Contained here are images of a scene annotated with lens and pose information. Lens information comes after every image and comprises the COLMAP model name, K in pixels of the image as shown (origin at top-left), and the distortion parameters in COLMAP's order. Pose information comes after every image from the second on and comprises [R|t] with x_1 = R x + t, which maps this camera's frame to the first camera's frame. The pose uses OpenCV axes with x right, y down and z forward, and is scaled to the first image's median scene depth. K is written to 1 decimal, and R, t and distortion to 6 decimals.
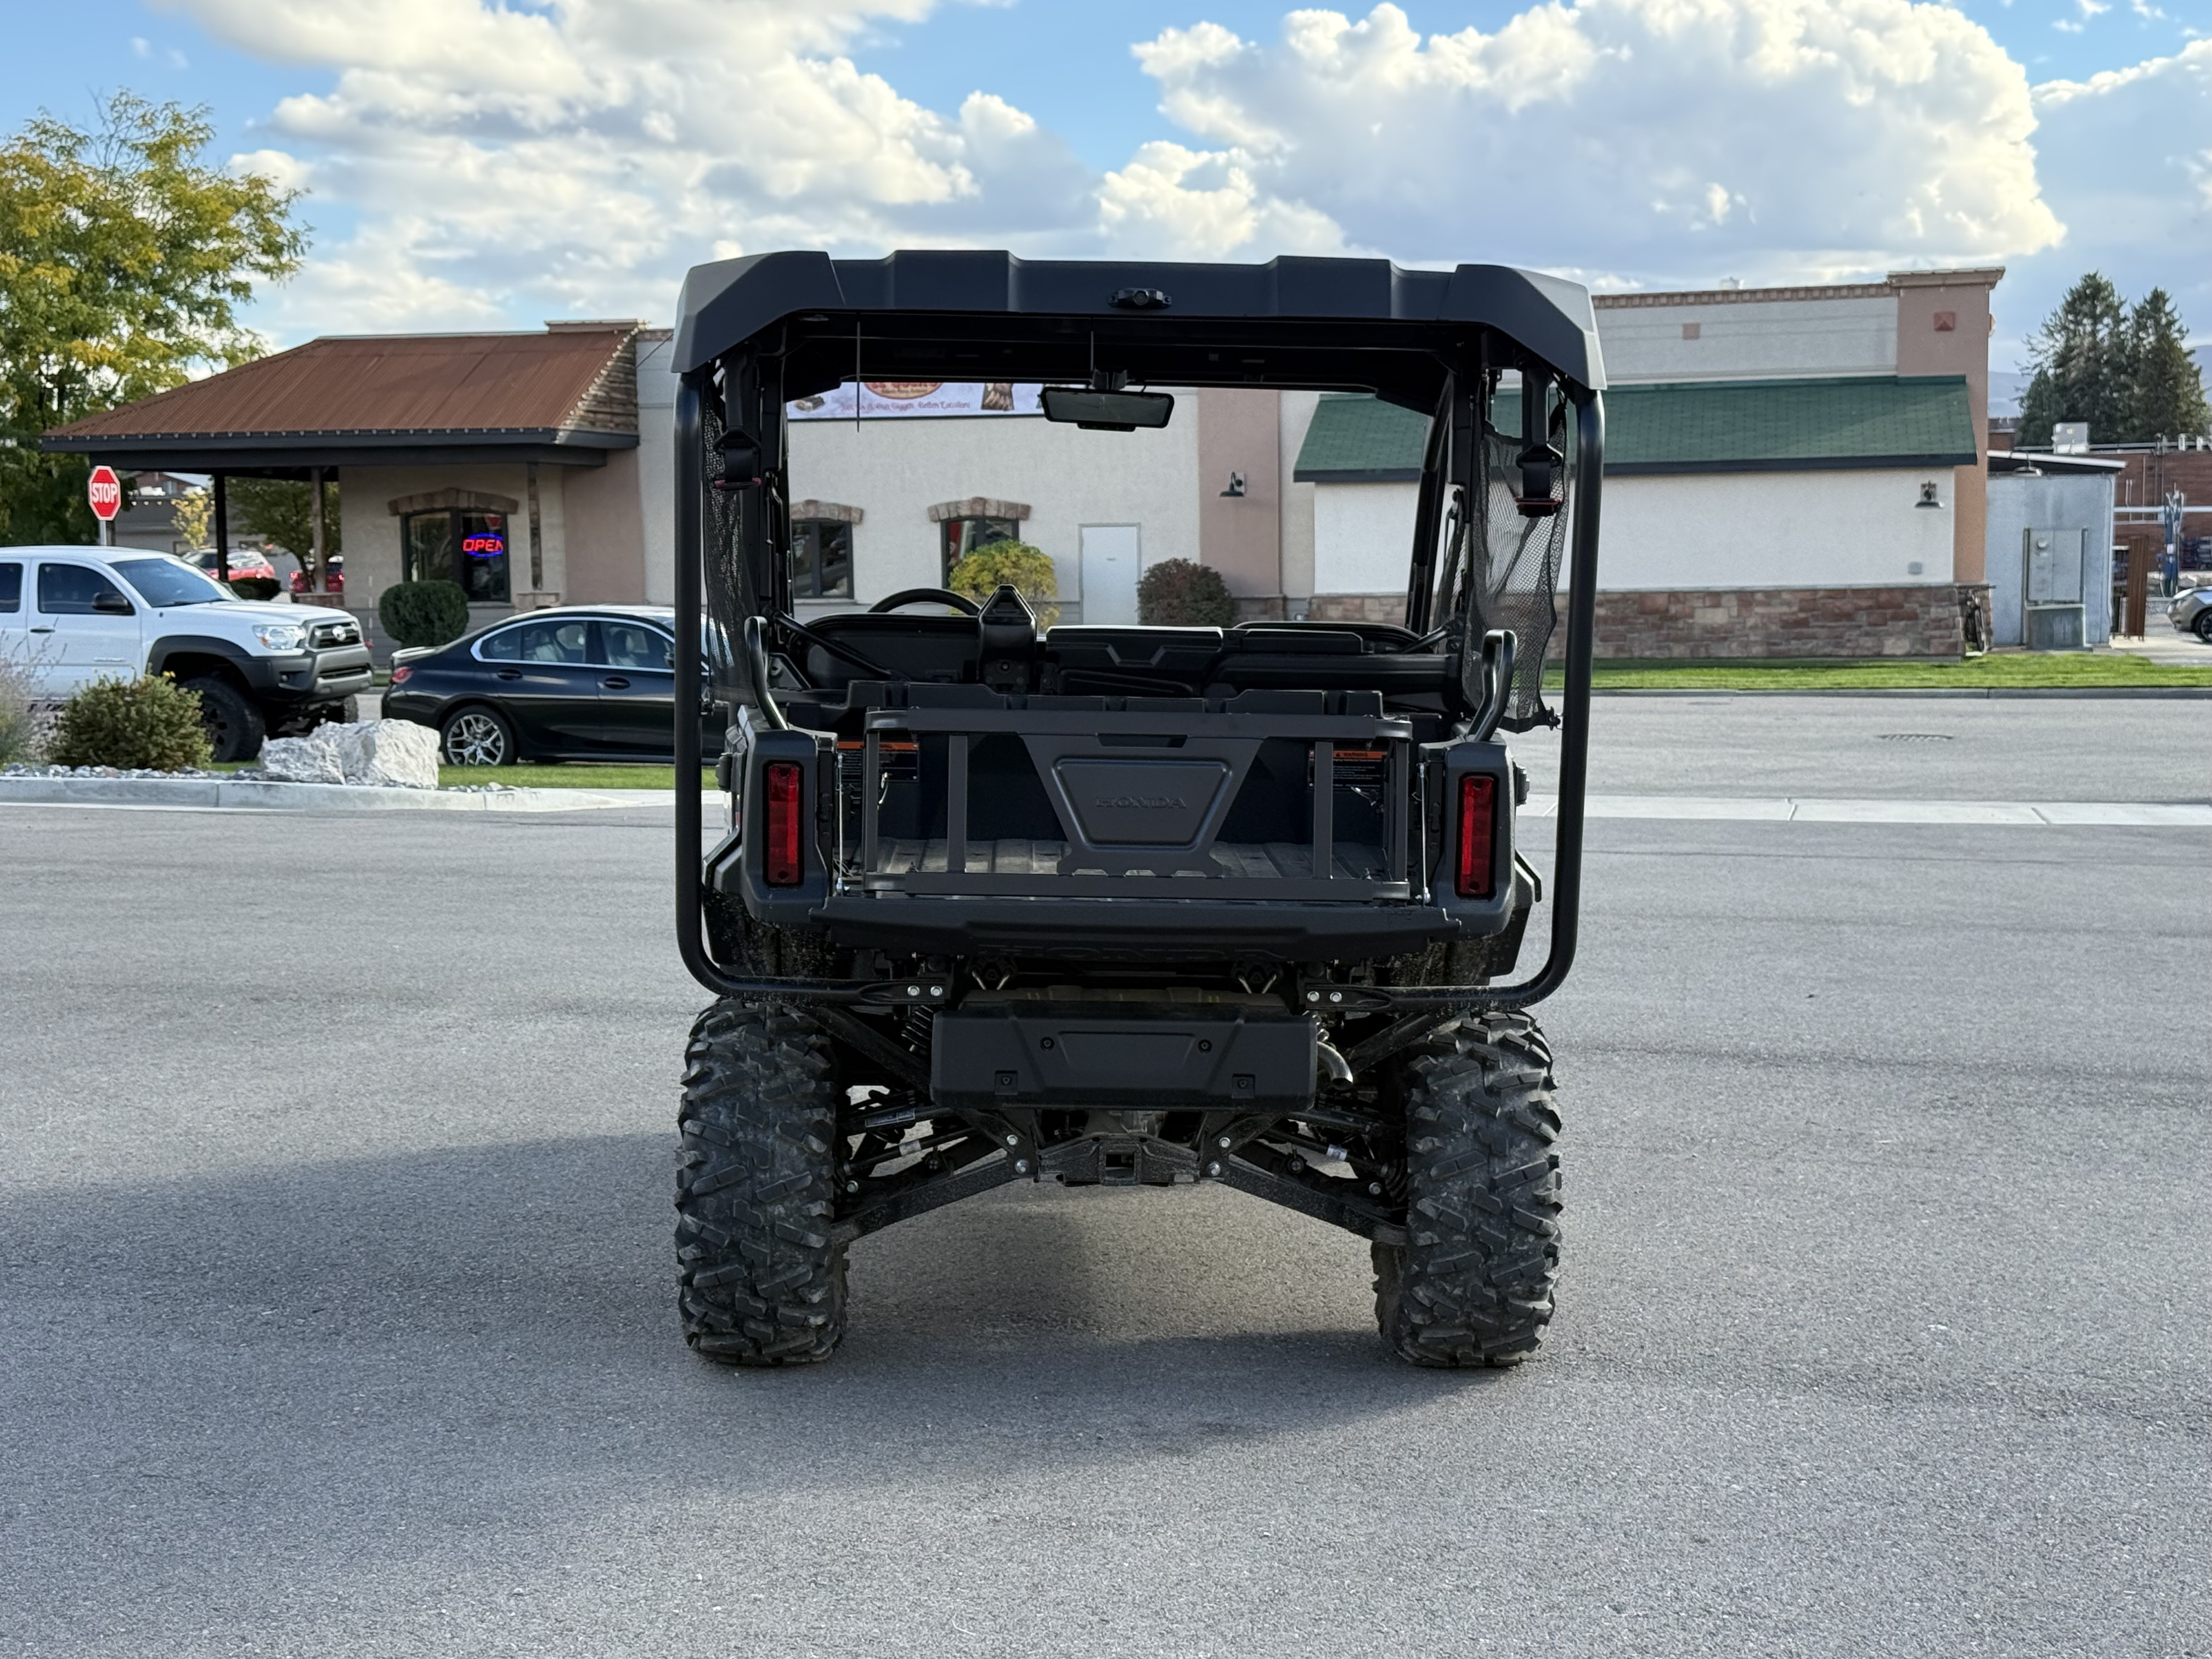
lens RADIAL K [[3053.2, 0, 1106.0], [0, 3053.2, 829.5], [0, 0, 1]] dist [0.141200, -0.054760]
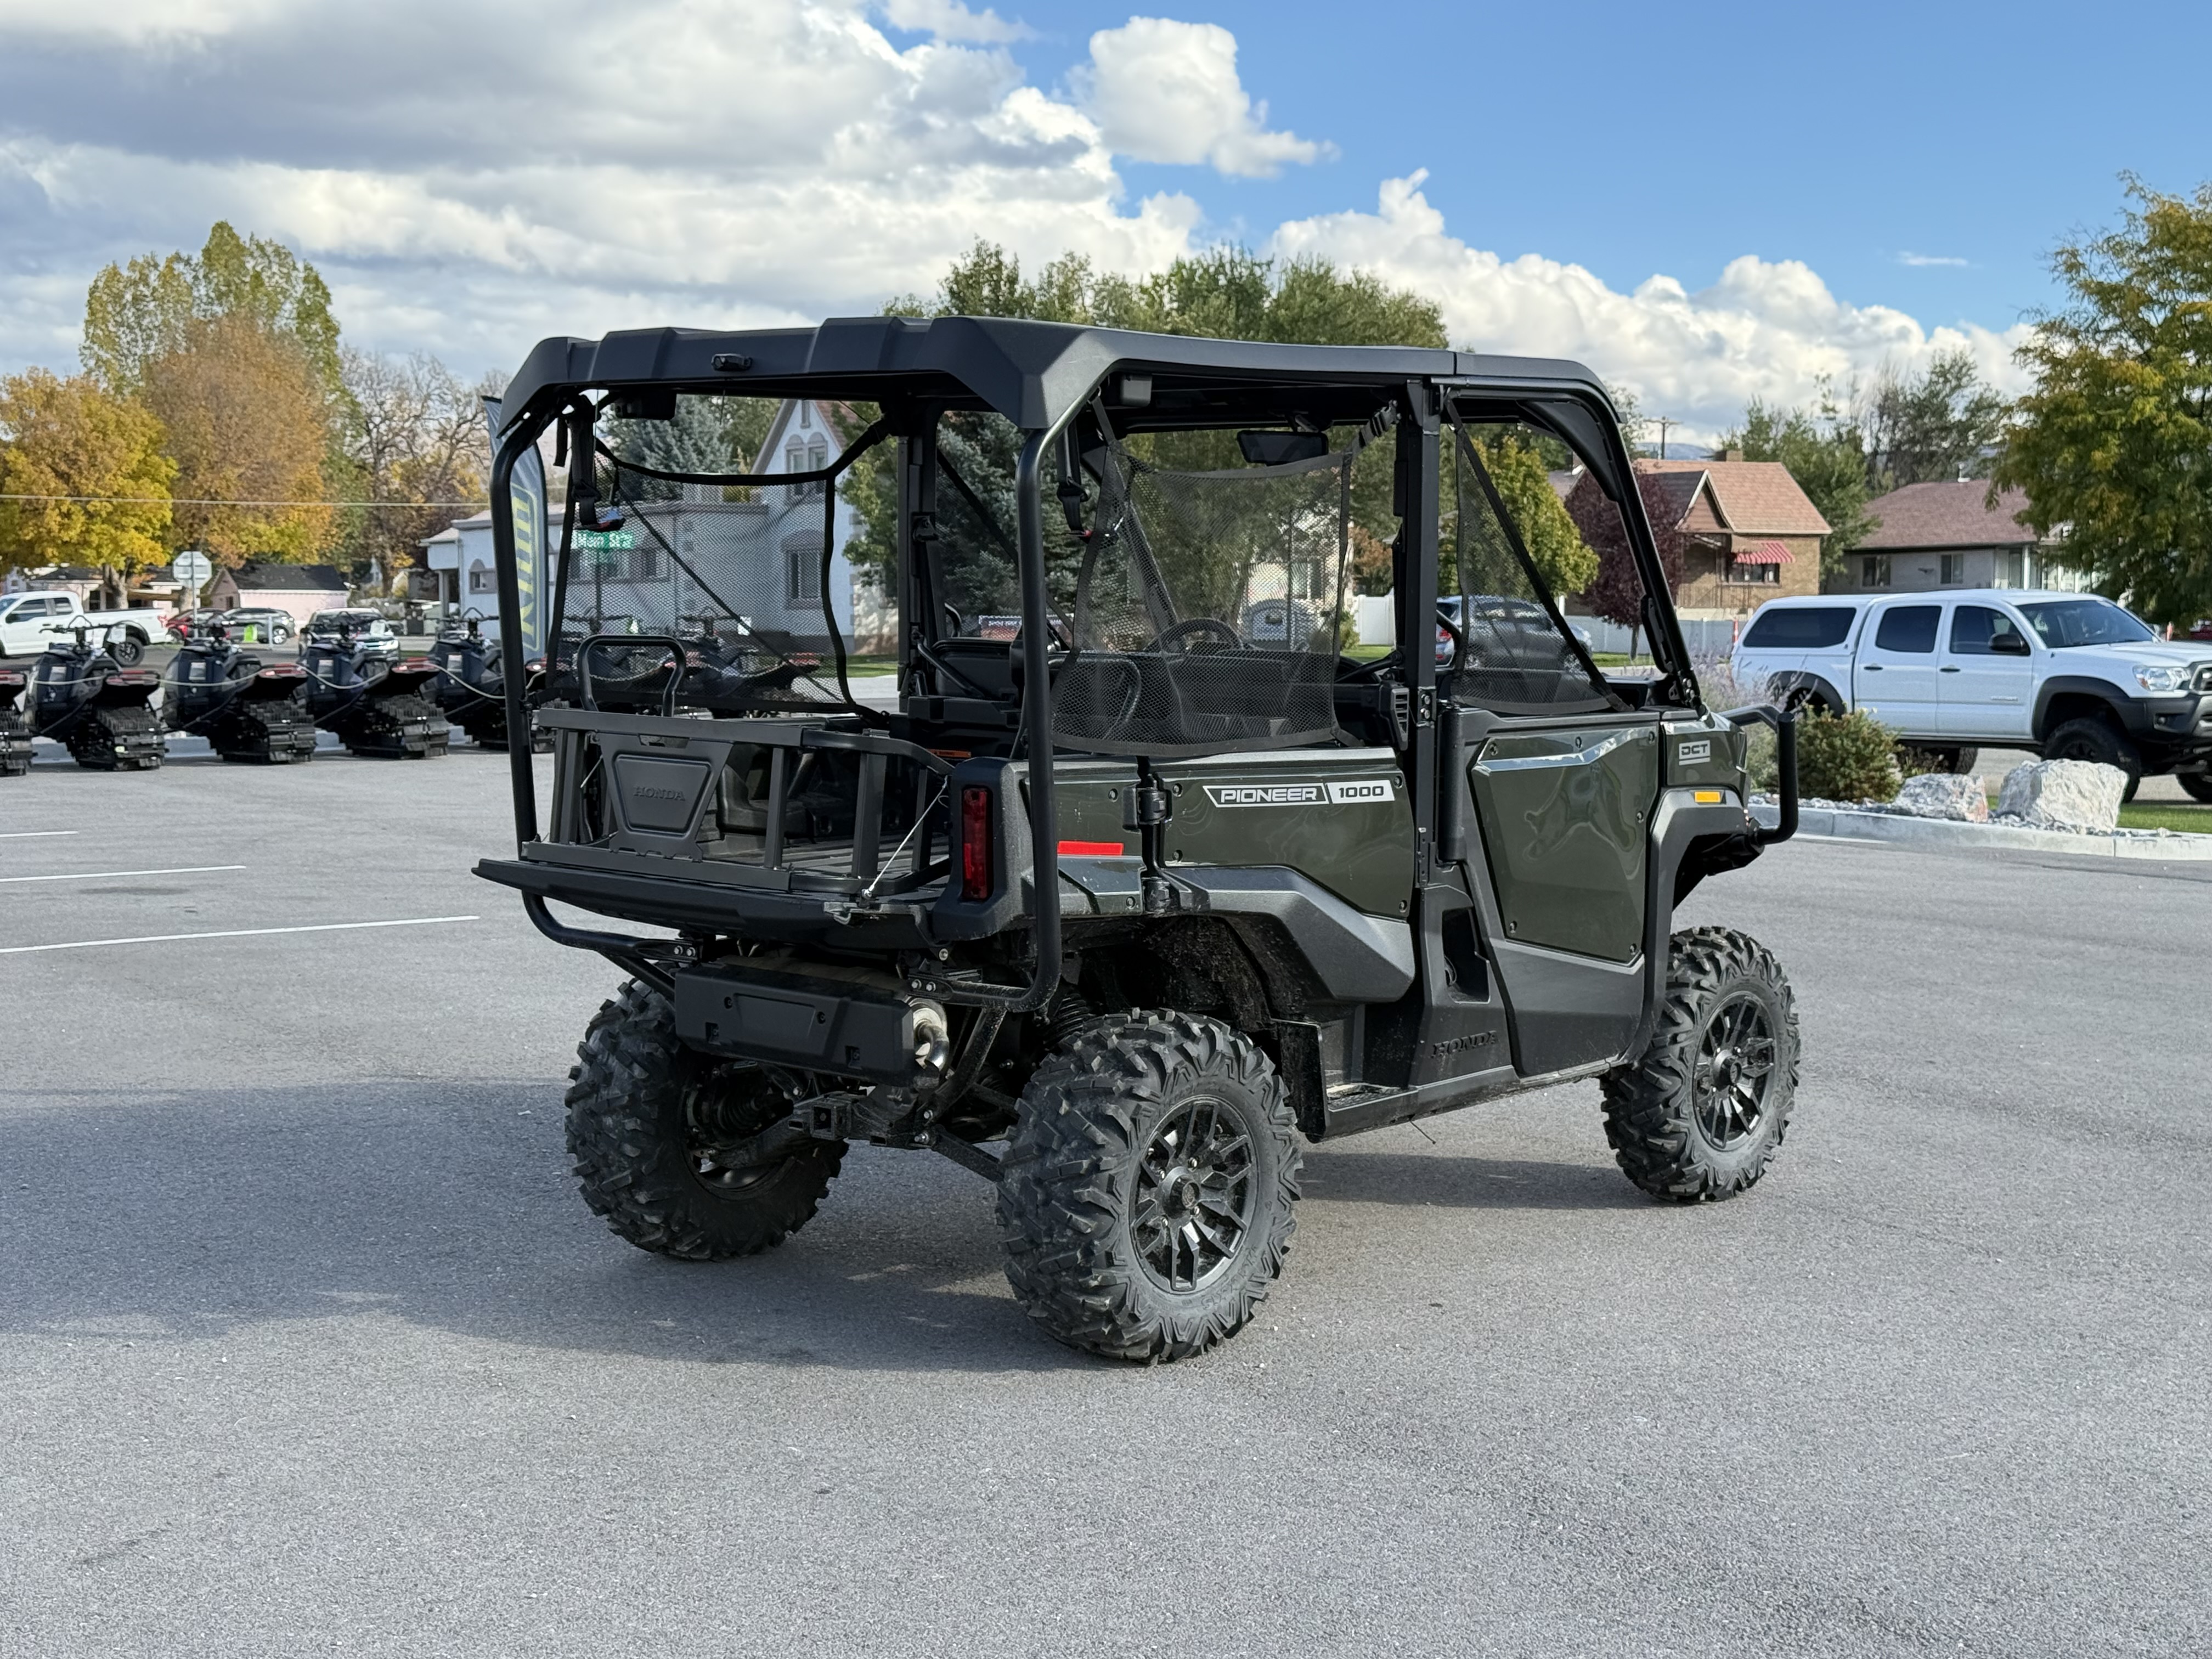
lens RADIAL K [[3053.2, 0, 1106.0], [0, 3053.2, 829.5], [0, 0, 1]] dist [0.141200, -0.054760]
pose [[0.731255, 0.054547, -0.679920, 0.161861], [-0.064345, 0.997869, 0.010852, -0.003227], [0.679062, 0.035814, 0.733206, 0.044168]]
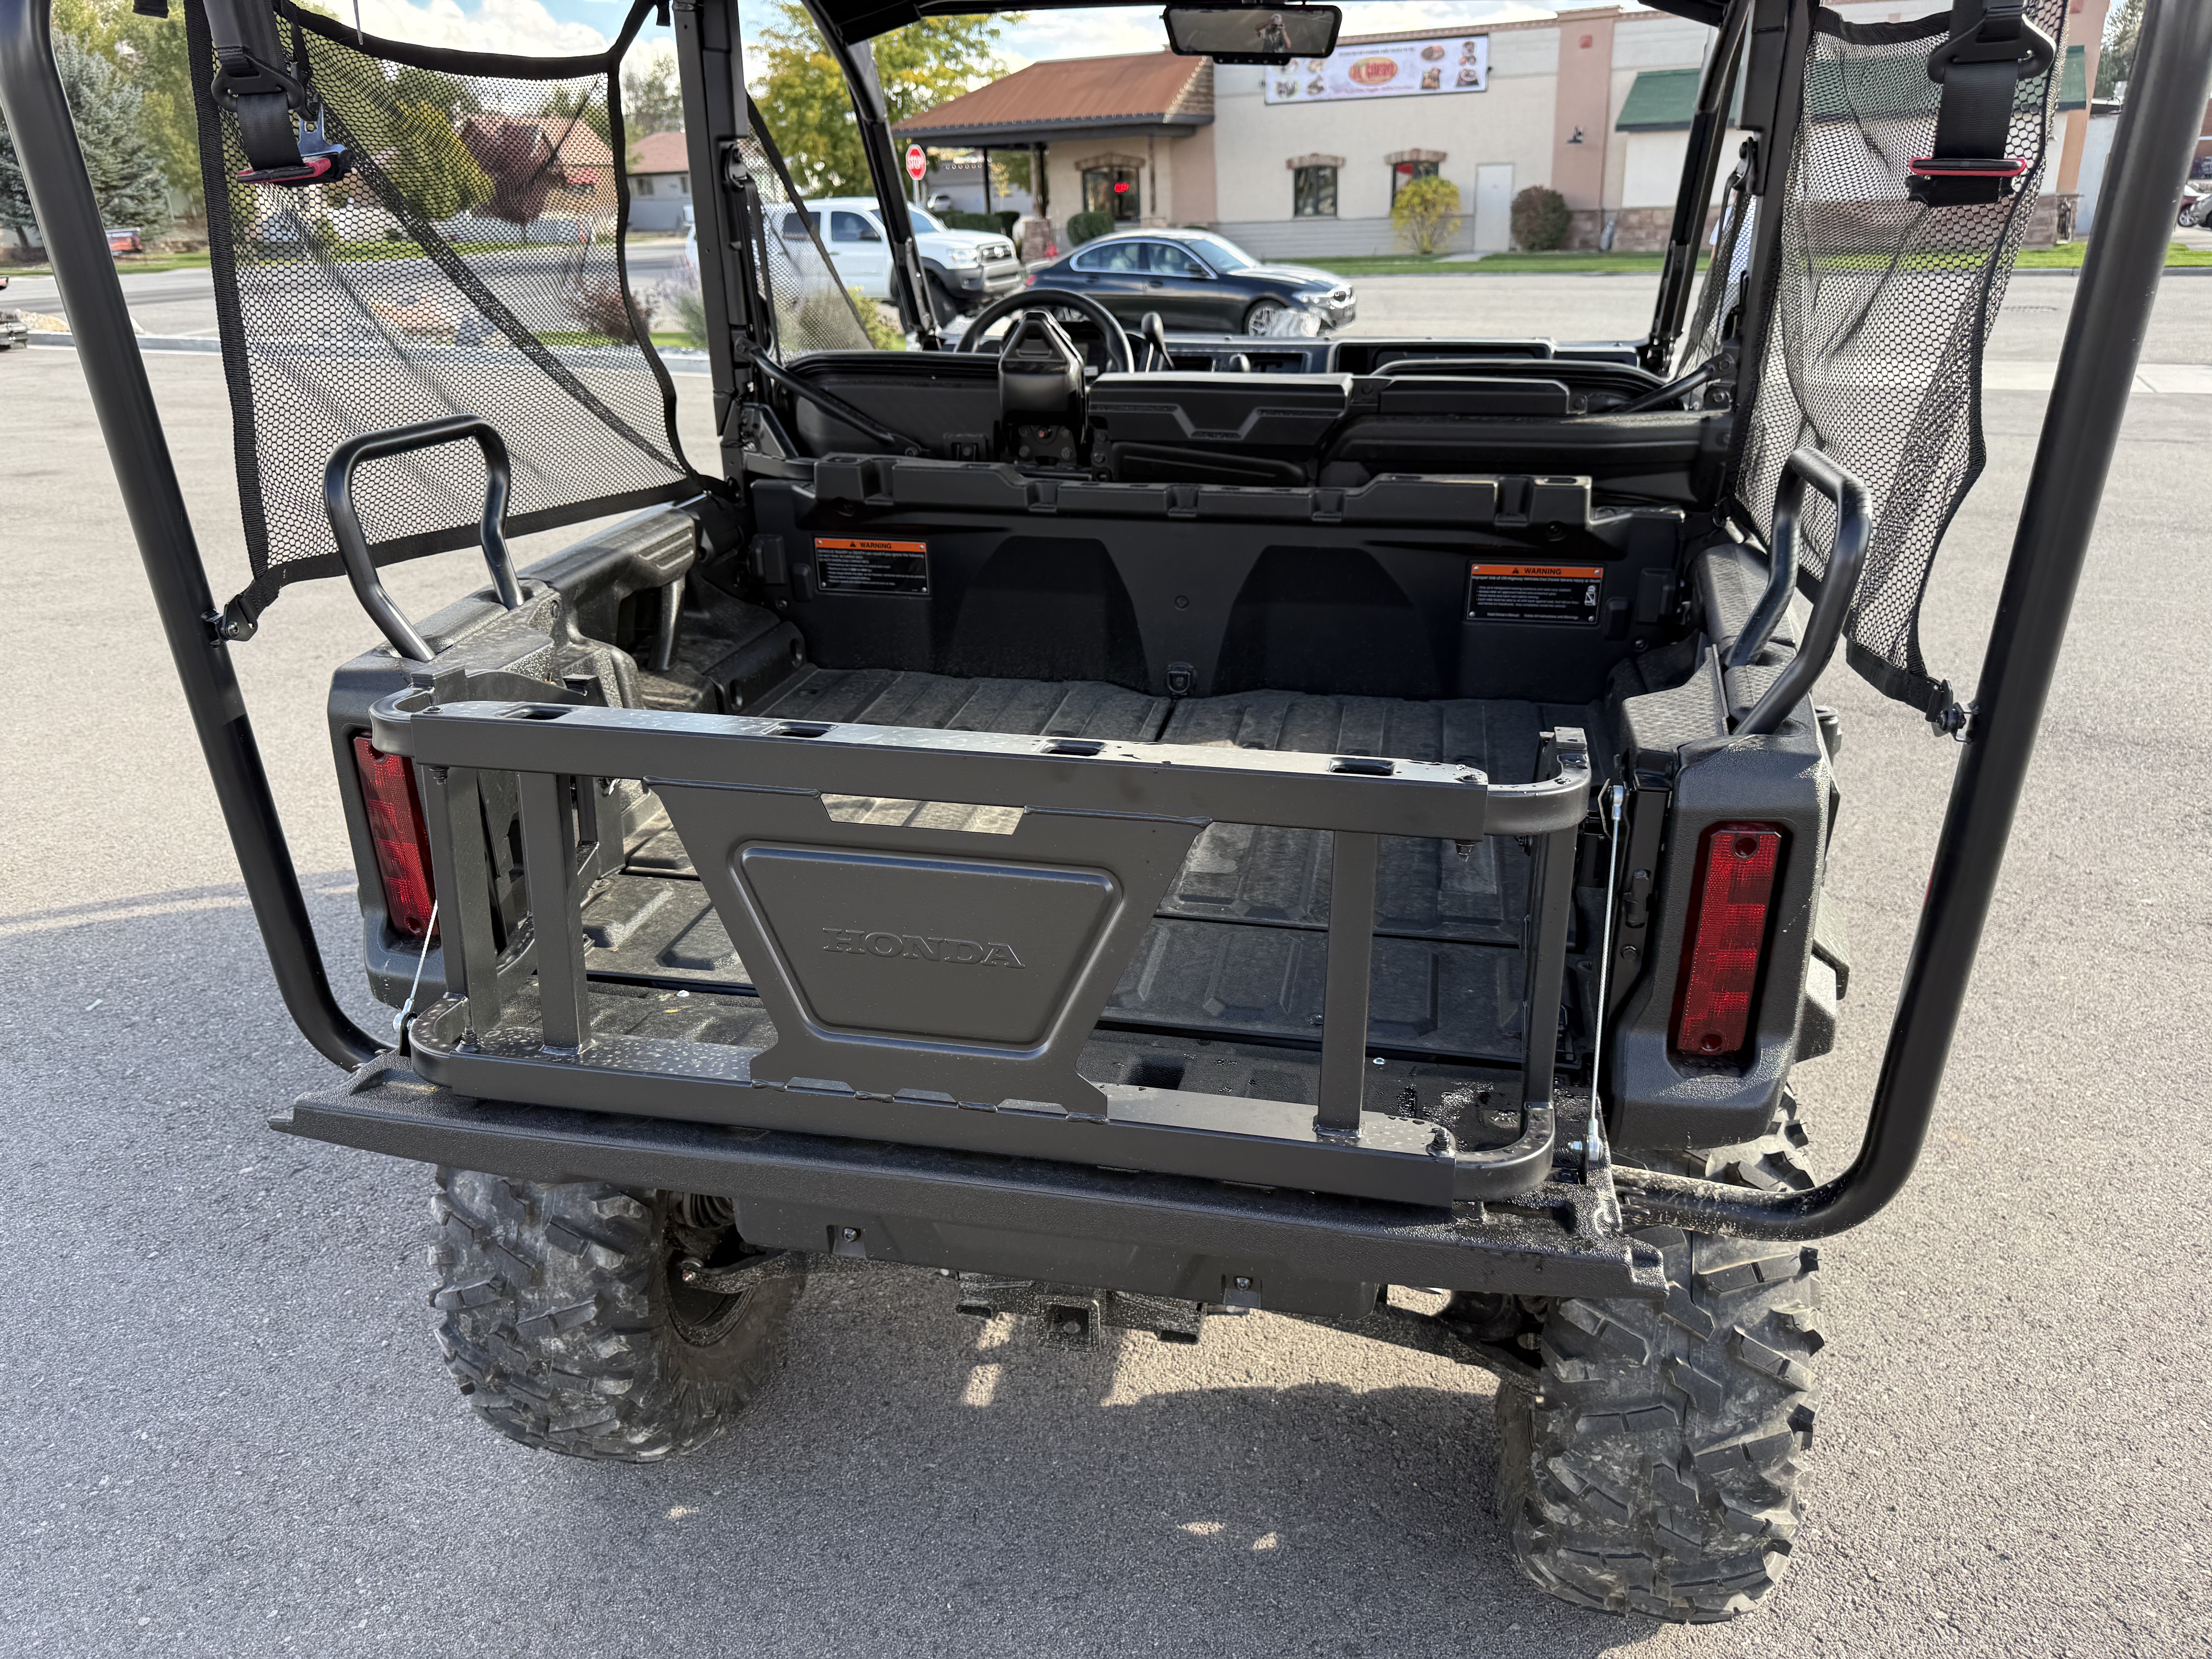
lens RADIAL K [[1558.4, 0, 1116.2], [0, 1558.4, 828.5], [0, 0, 1]] dist [0.085889, -0.158547]
pose [[0.974550, 0.063883, -0.214873, 0.014756], [0.002053, 0.955950, 0.293521, -0.015675], [0.224159, -0.286492, 0.931491, 0.138978]]
